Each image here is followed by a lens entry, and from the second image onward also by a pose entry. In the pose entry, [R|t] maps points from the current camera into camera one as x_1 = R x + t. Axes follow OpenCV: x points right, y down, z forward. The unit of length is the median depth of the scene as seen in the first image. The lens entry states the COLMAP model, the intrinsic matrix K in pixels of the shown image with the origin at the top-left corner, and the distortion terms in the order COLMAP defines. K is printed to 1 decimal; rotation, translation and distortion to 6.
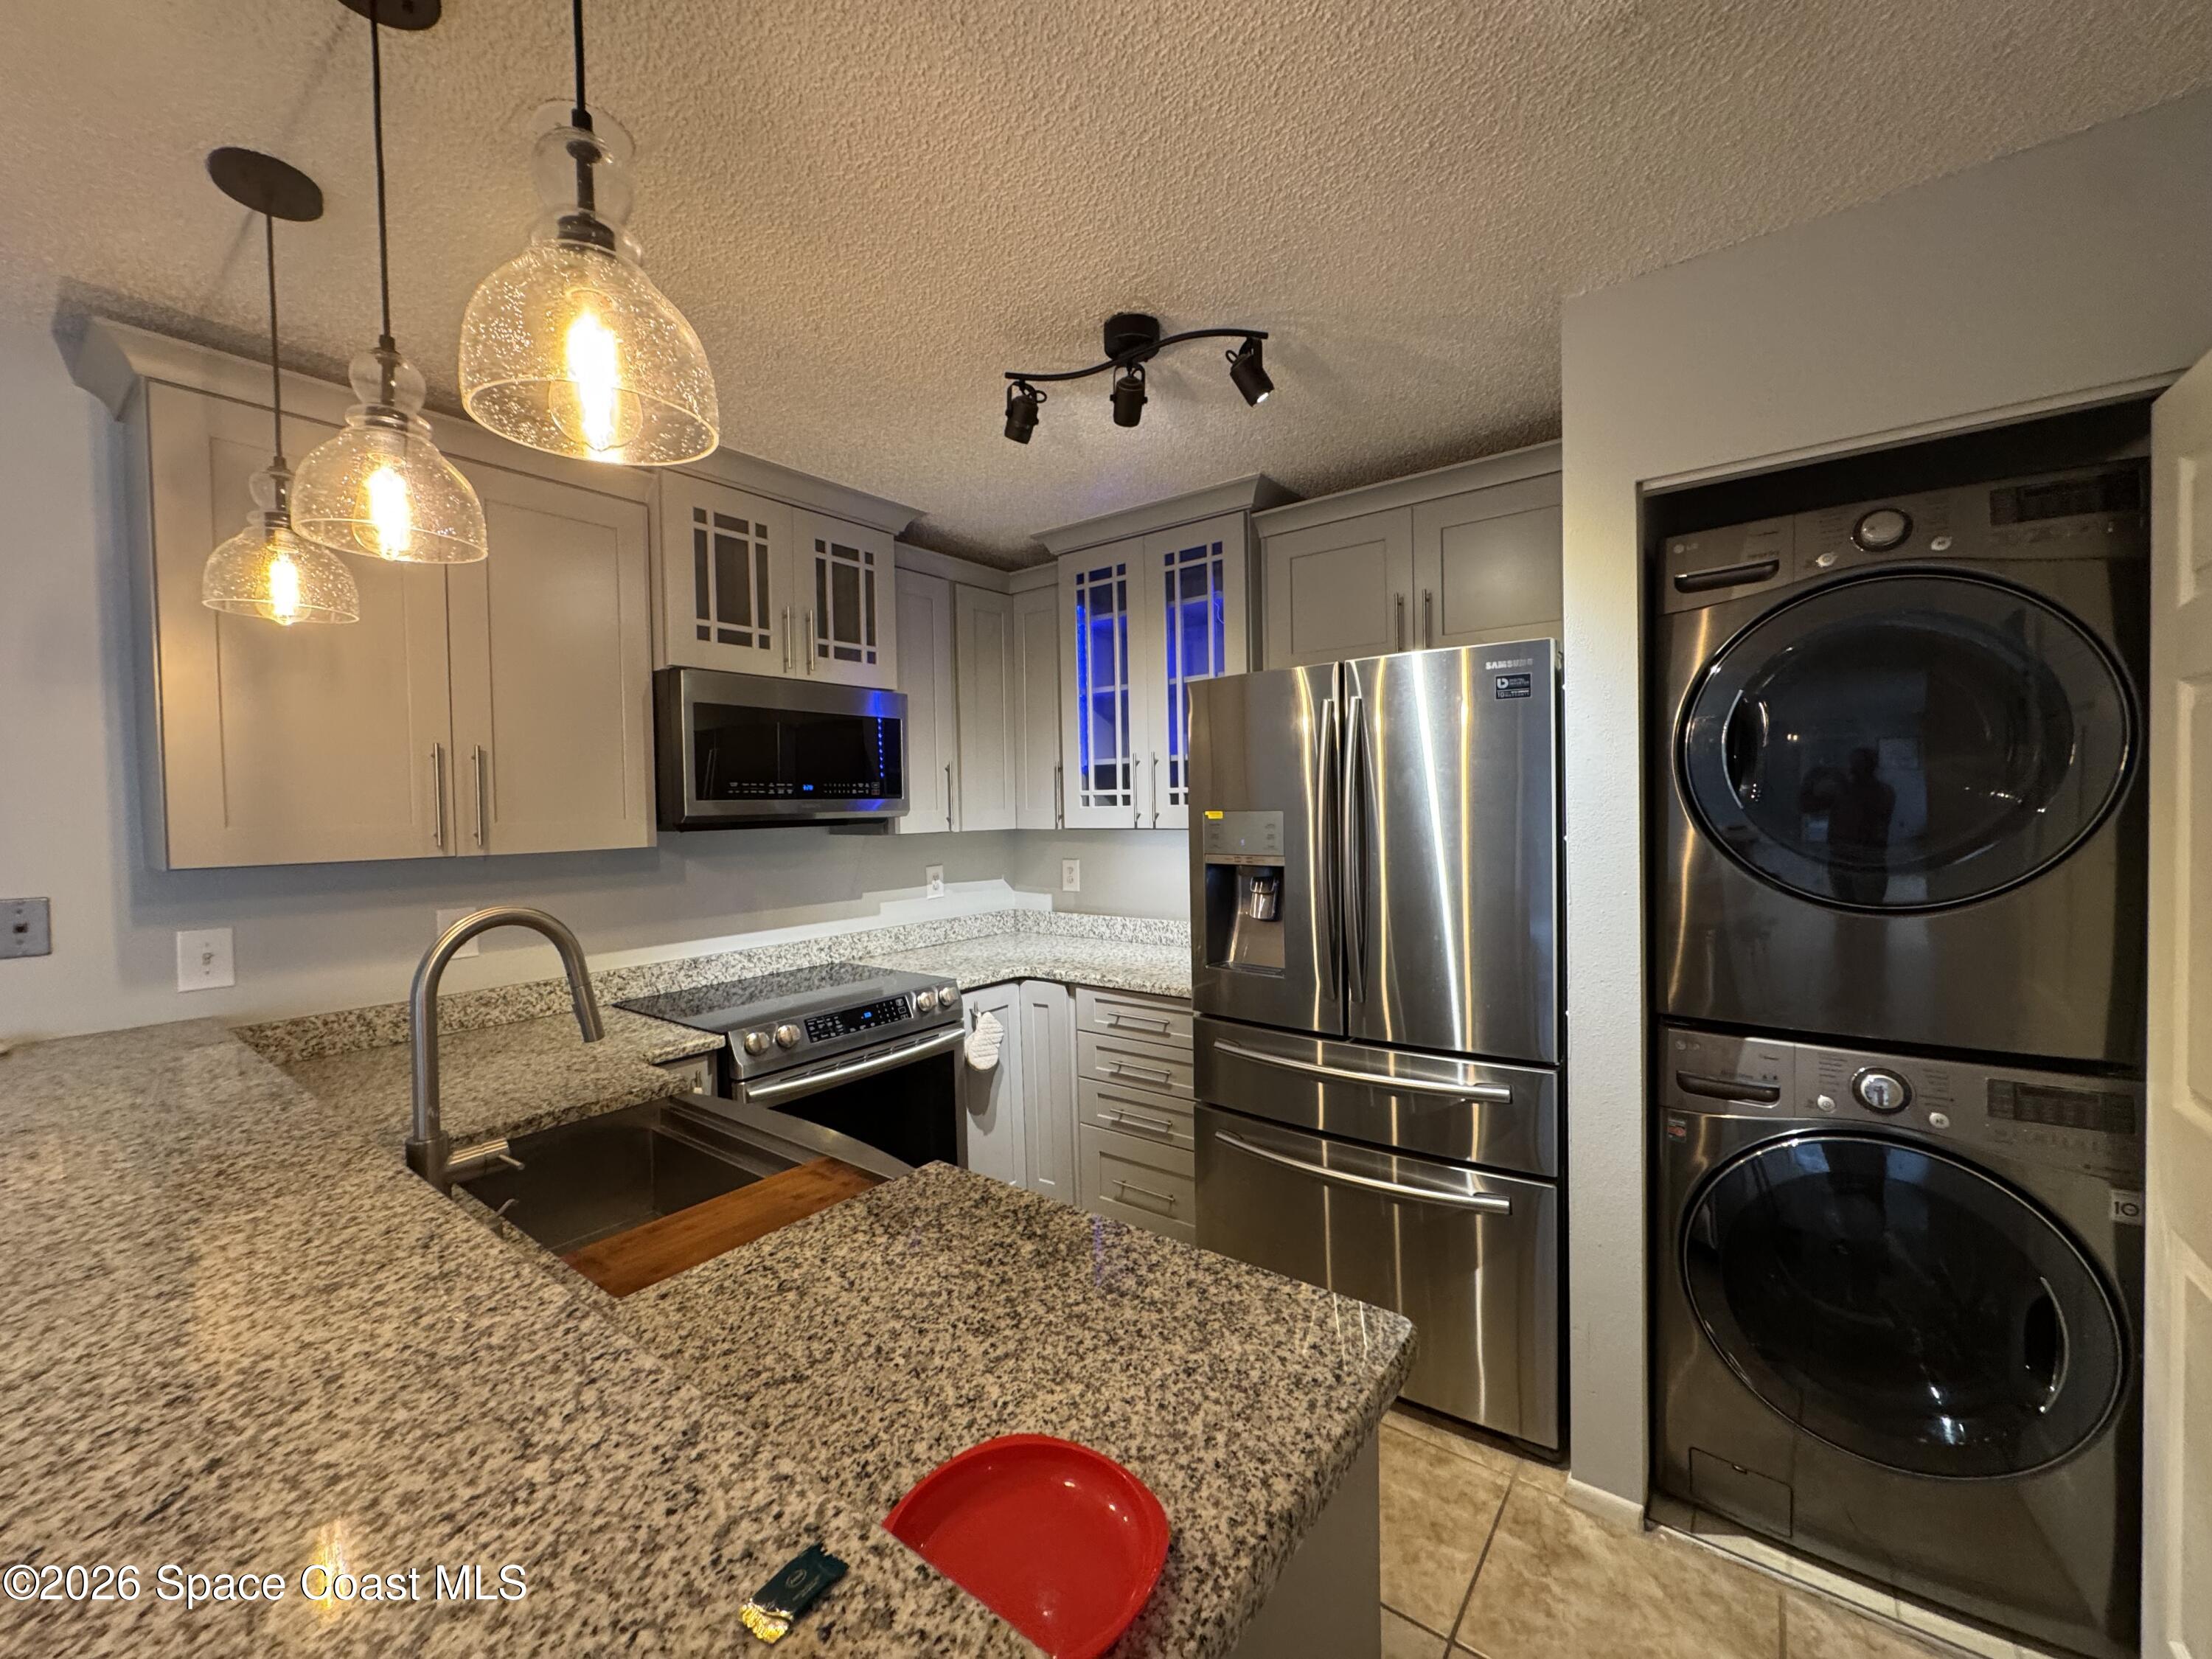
lens RADIAL K [[883.0, 0, 1100.6], [0, 883.0, 828.4], [0, 0, 1]] dist [-0.004077, 0.001027]
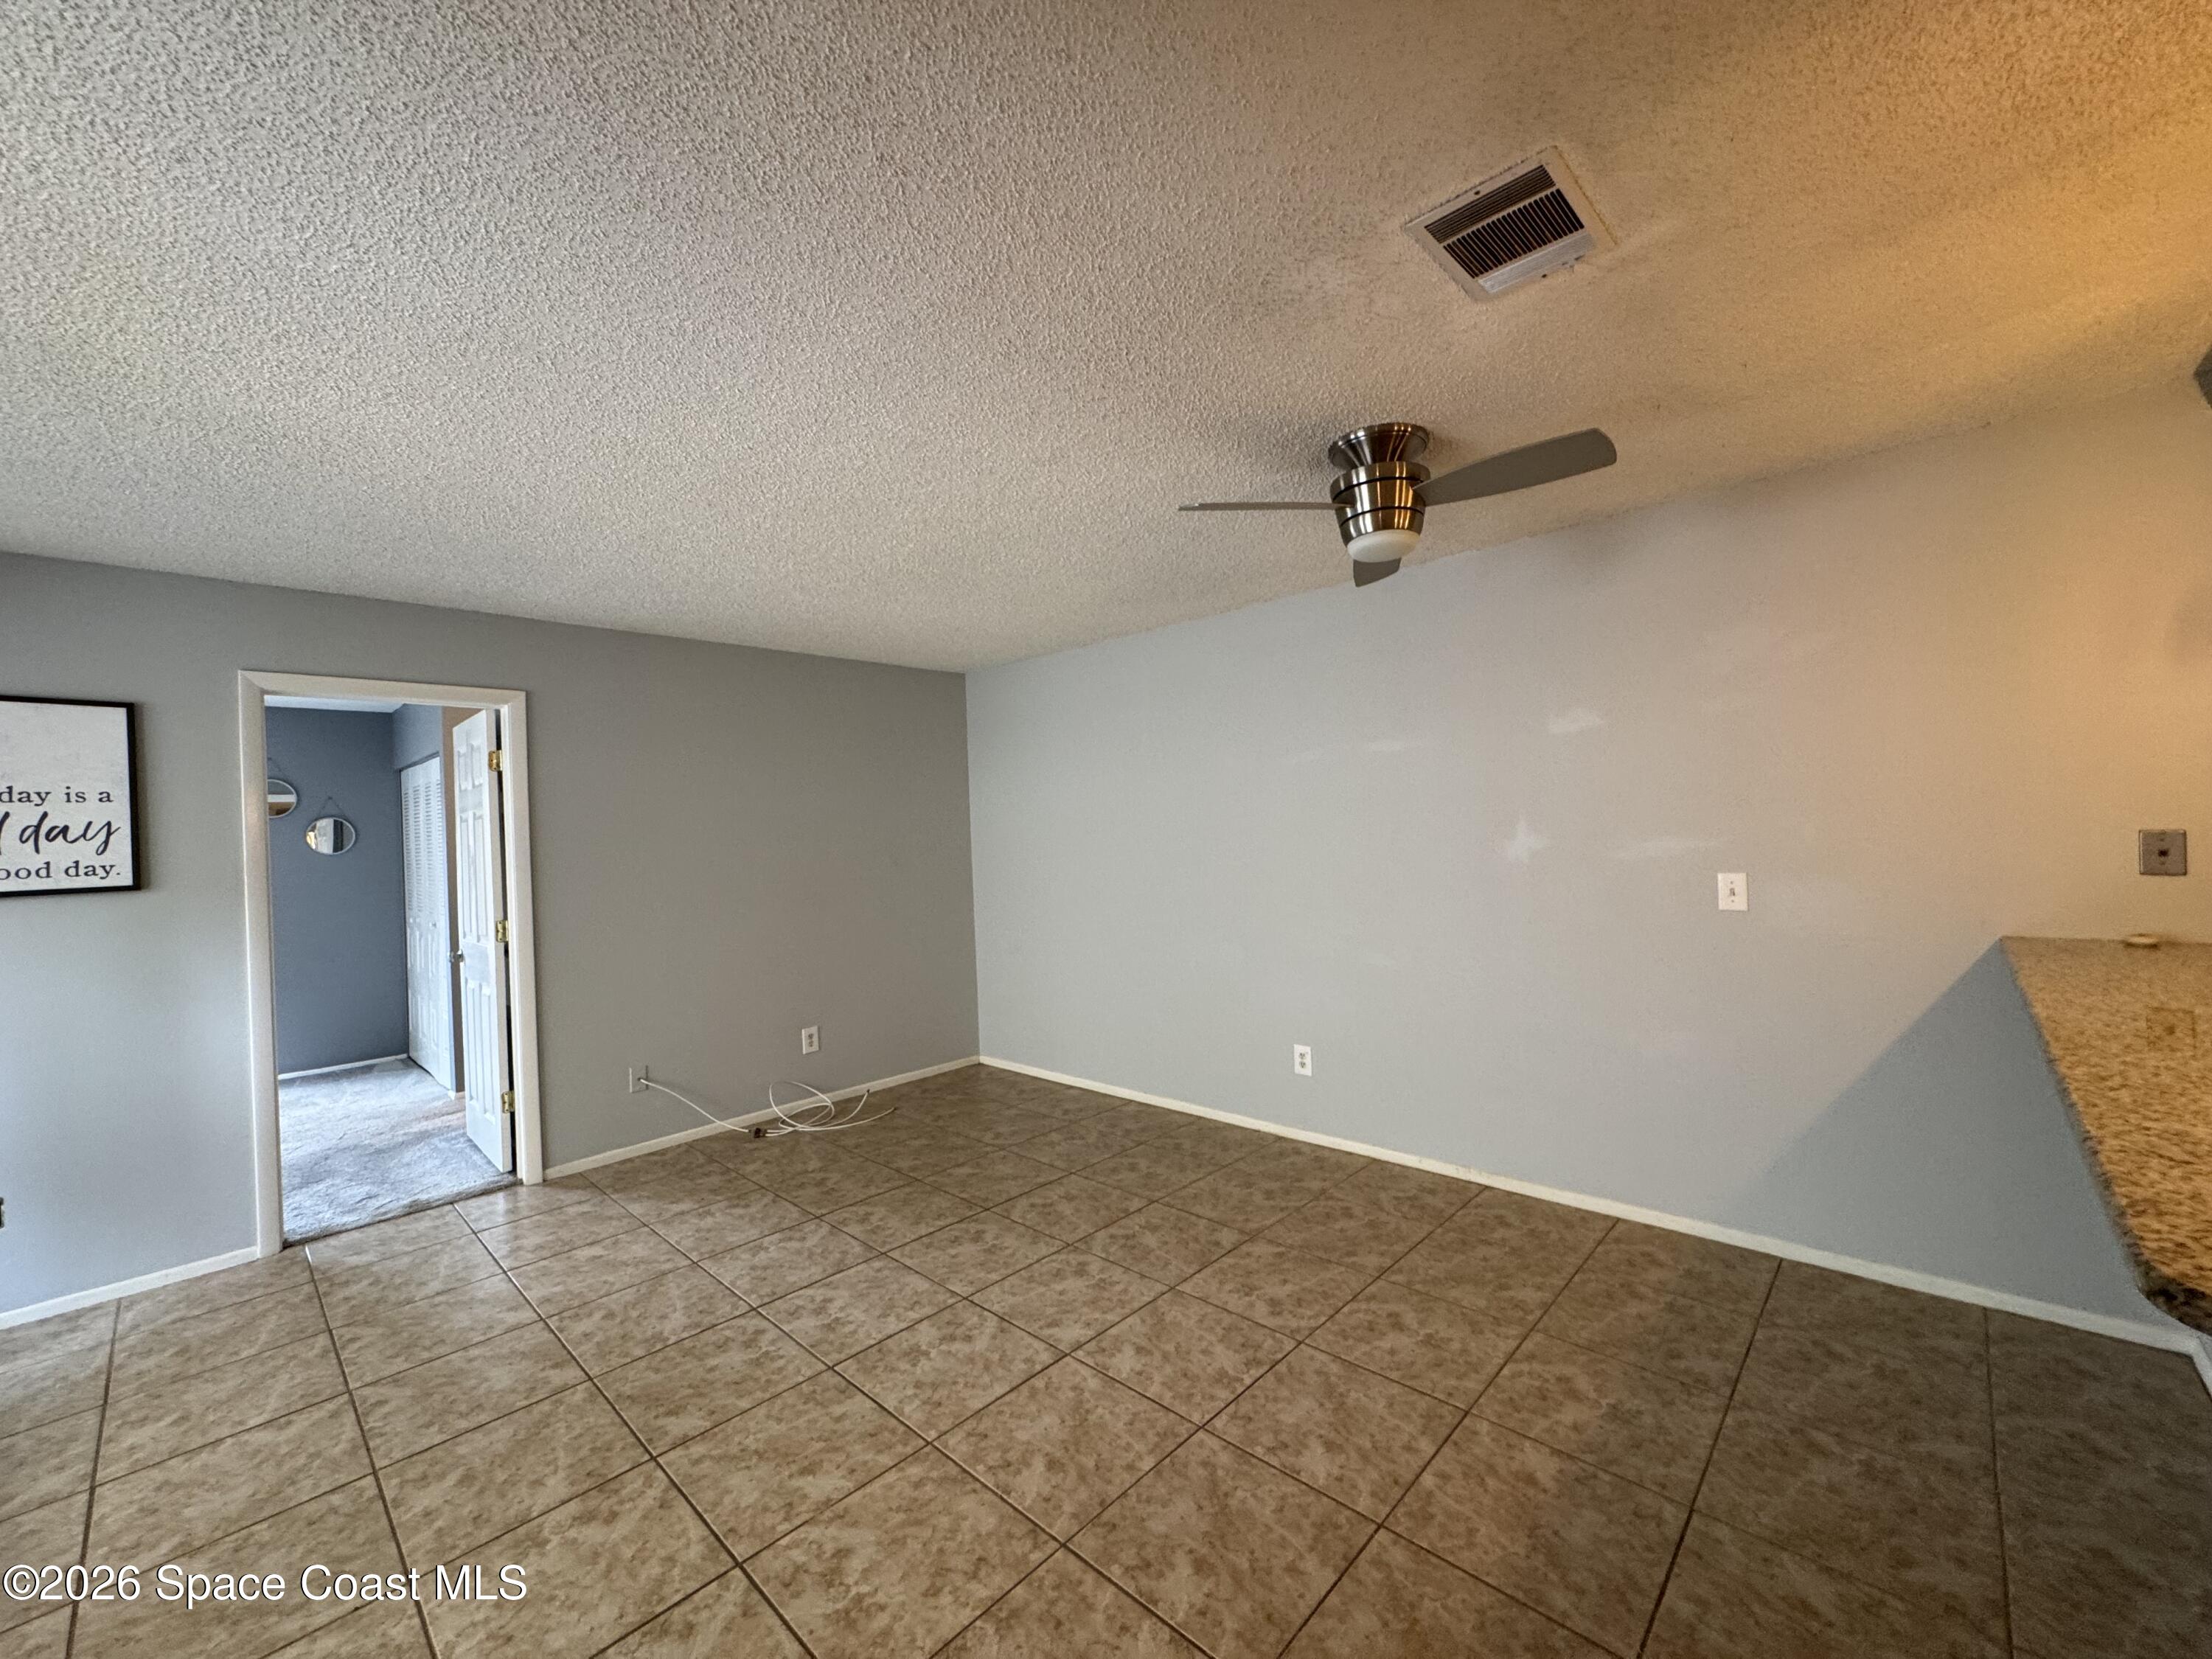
lens RADIAL K [[883.0, 0, 1100.6], [0, 883.0, 828.4], [0, 0, 1]] dist [-0.004077, 0.001027]
pose [[-0.102619, 0.022373, -0.994469, 0.172174], [0.014462, 0.999675, 0.020997, 0.022353], [0.994616, -0.012228, -0.102909, -0.332757]]
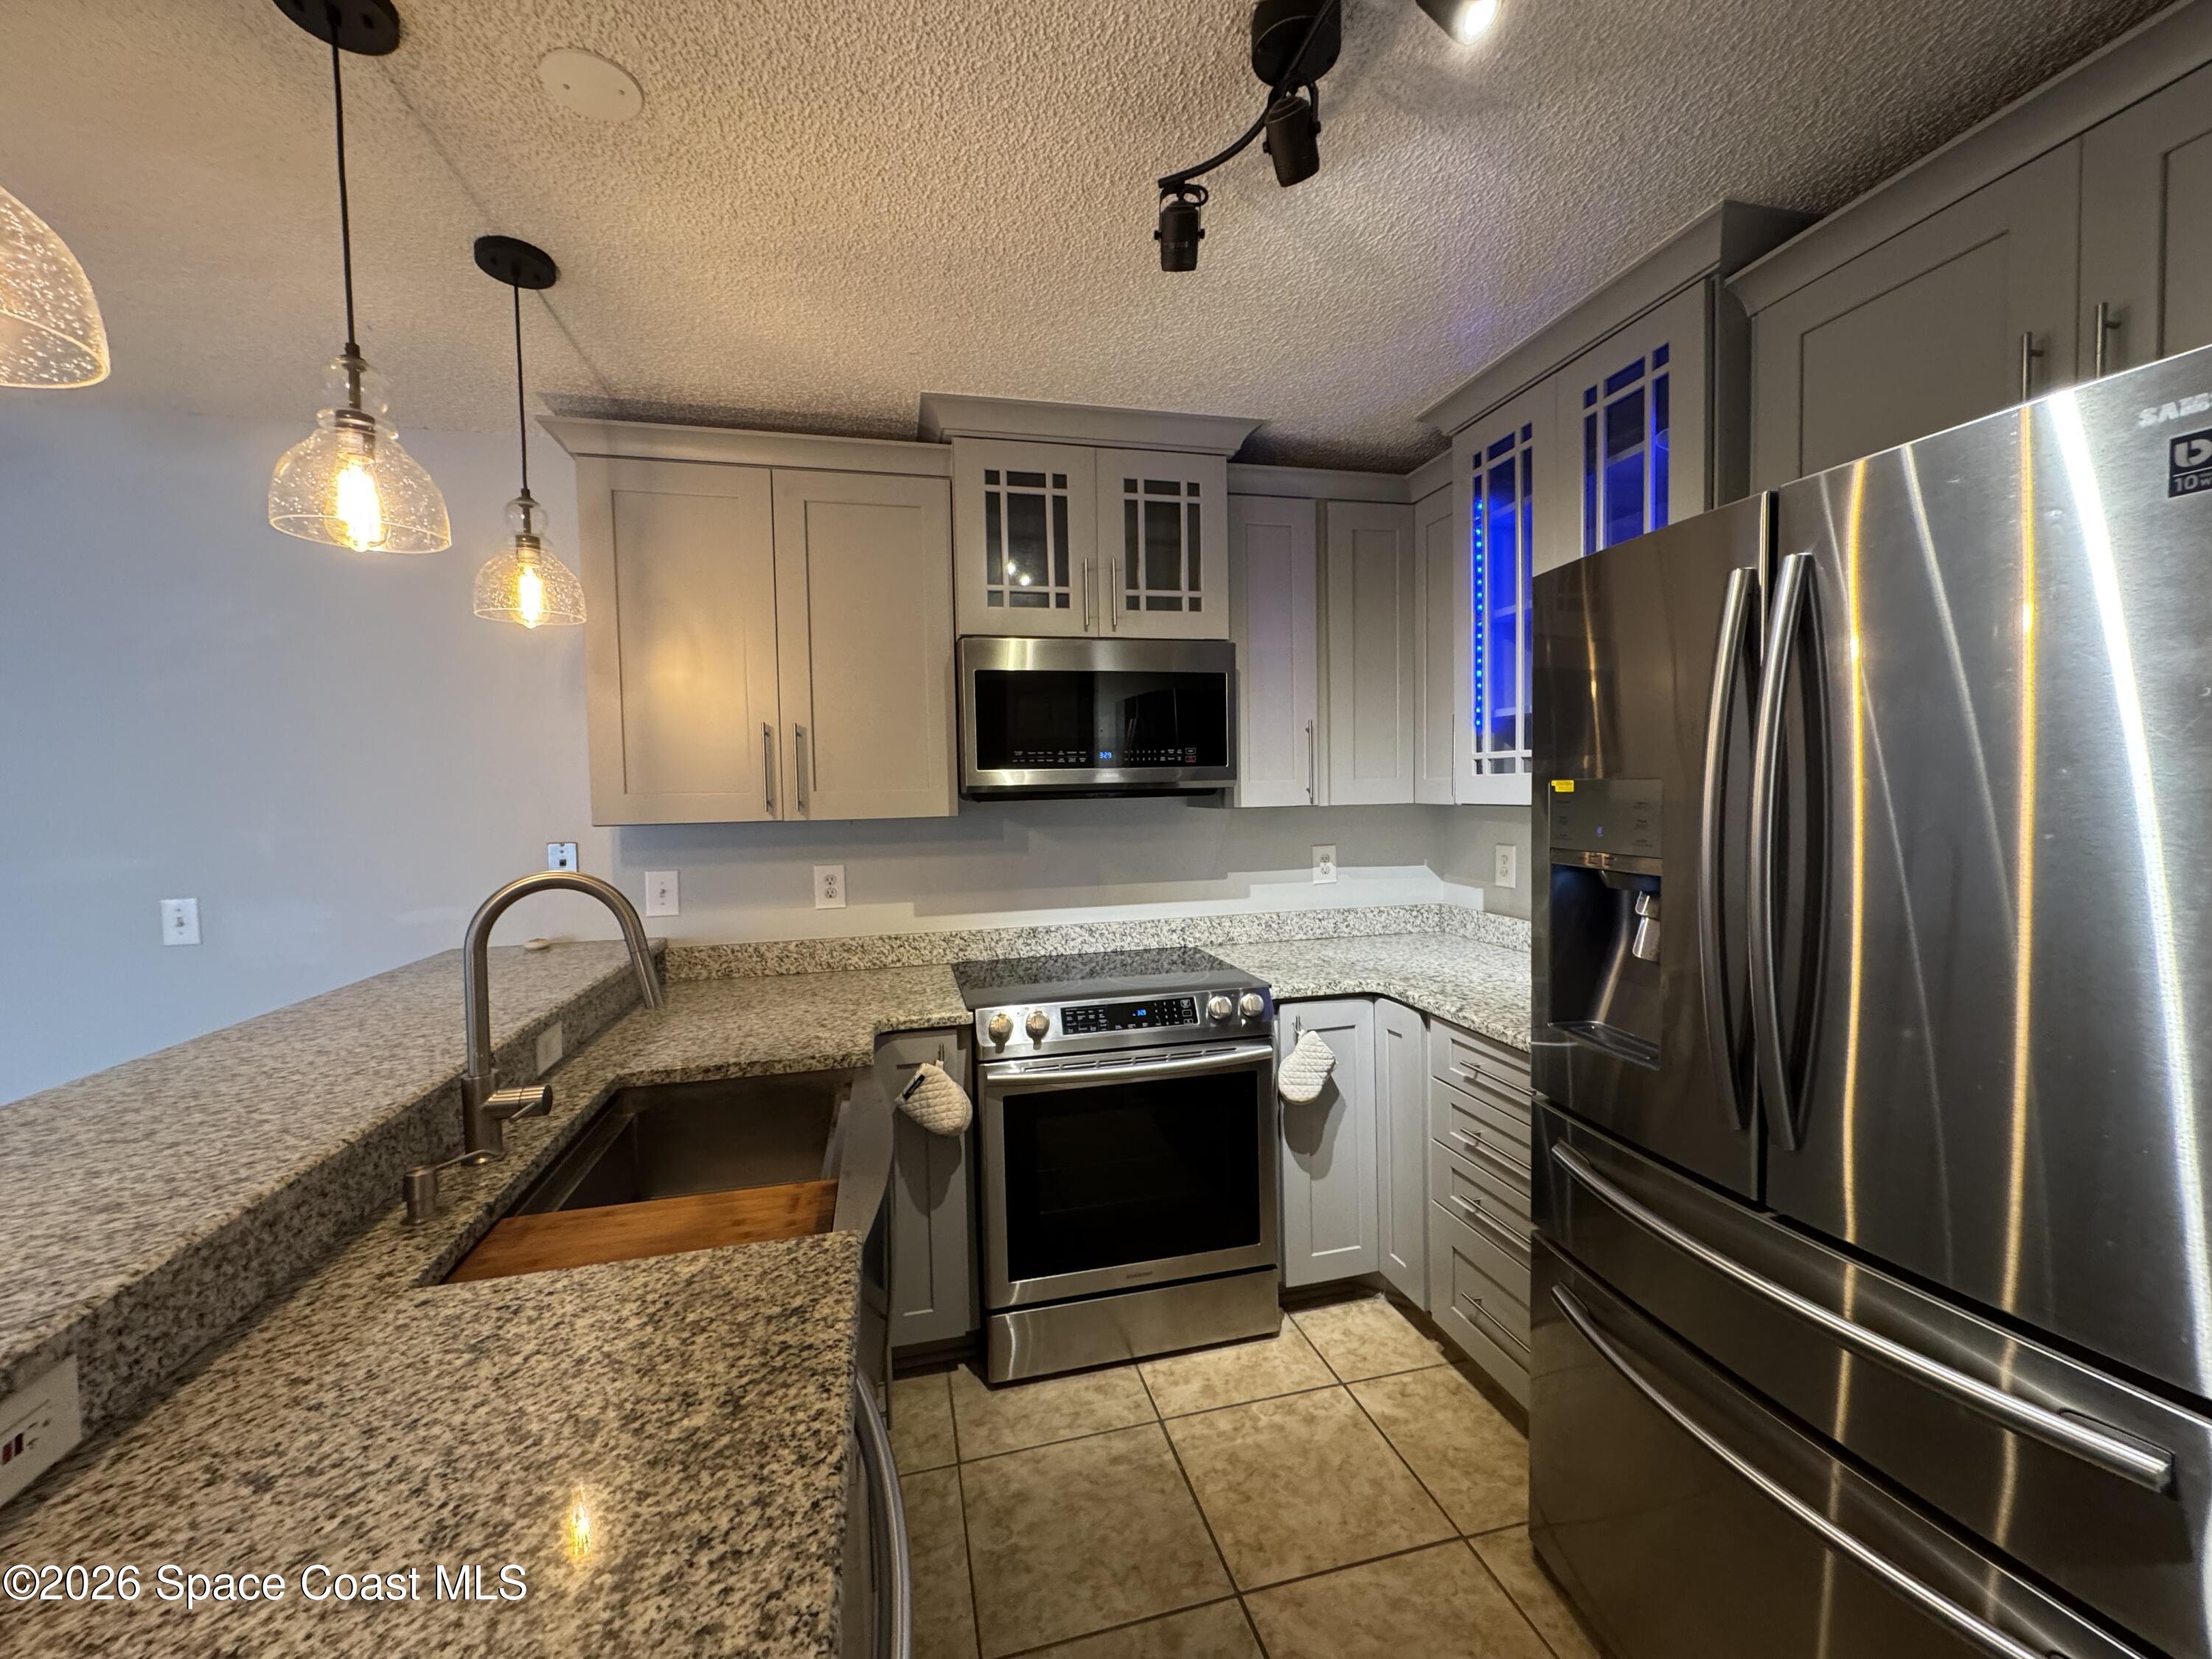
lens RADIAL K [[883.0, 0, 1100.6], [0, 883.0, 828.4], [0, 0, 1]] dist [-0.004077, 0.001027]
pose [[0.780101, 0.032095, -0.624830, 0.286584], [-0.011269, 0.999242, 0.037258, -0.005294], [0.625553, -0.022024, 0.779871, 0.337482]]
